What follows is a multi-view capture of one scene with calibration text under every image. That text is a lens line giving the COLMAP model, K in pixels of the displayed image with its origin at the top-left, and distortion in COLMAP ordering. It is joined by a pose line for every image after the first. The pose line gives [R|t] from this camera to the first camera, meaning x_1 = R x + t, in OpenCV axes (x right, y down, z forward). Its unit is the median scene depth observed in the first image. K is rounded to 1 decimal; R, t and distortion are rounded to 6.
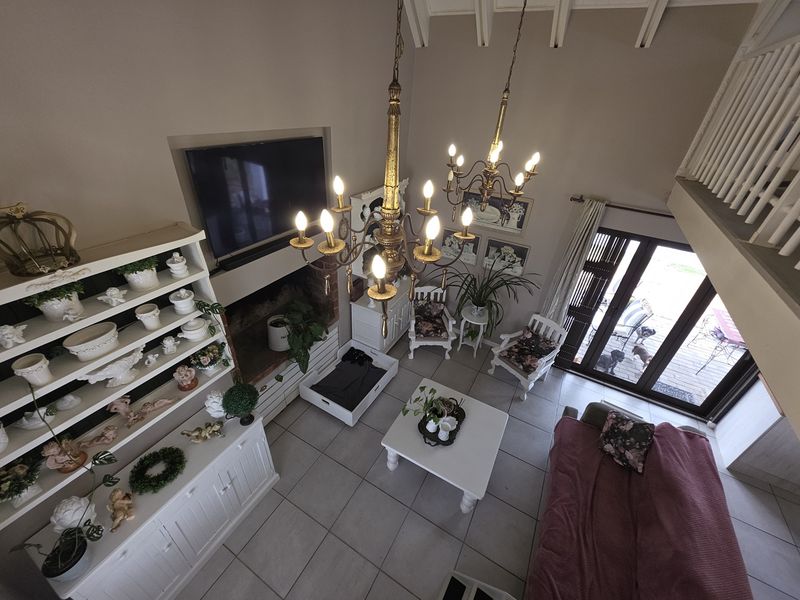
lens RADIAL K [[332.6, 0, 400.0], [0, 332.6, 300.0], [0, 0, 1]] dist [0.003259, 0.000267]
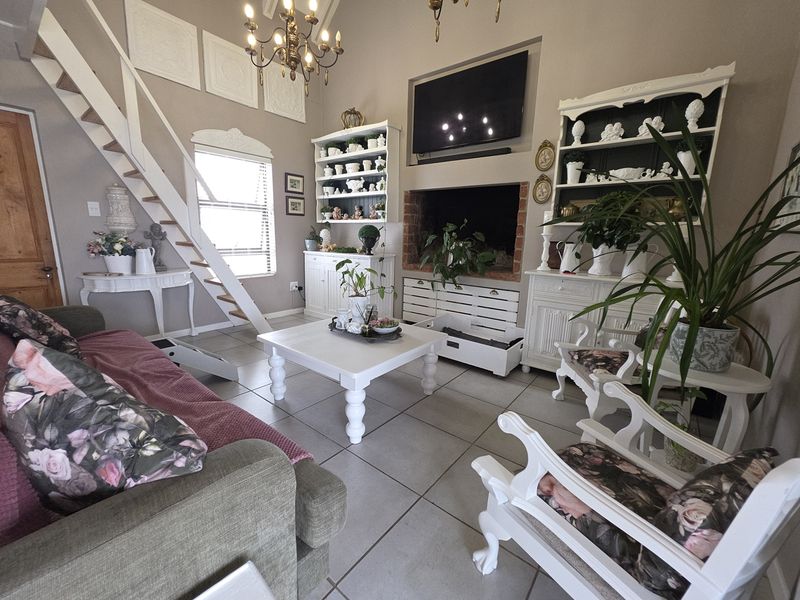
lens RADIAL K [[332.6, 0, 400.0], [0, 332.6, 300.0], [0, 0, 1]] dist [0.003259, 0.000267]
pose [[-0.160457, 0.125973, -0.978971, 0.659013], [-0.559683, 0.805349, 0.195366, 0.103593], [0.813024, 0.579262, -0.058719, 0.852600]]
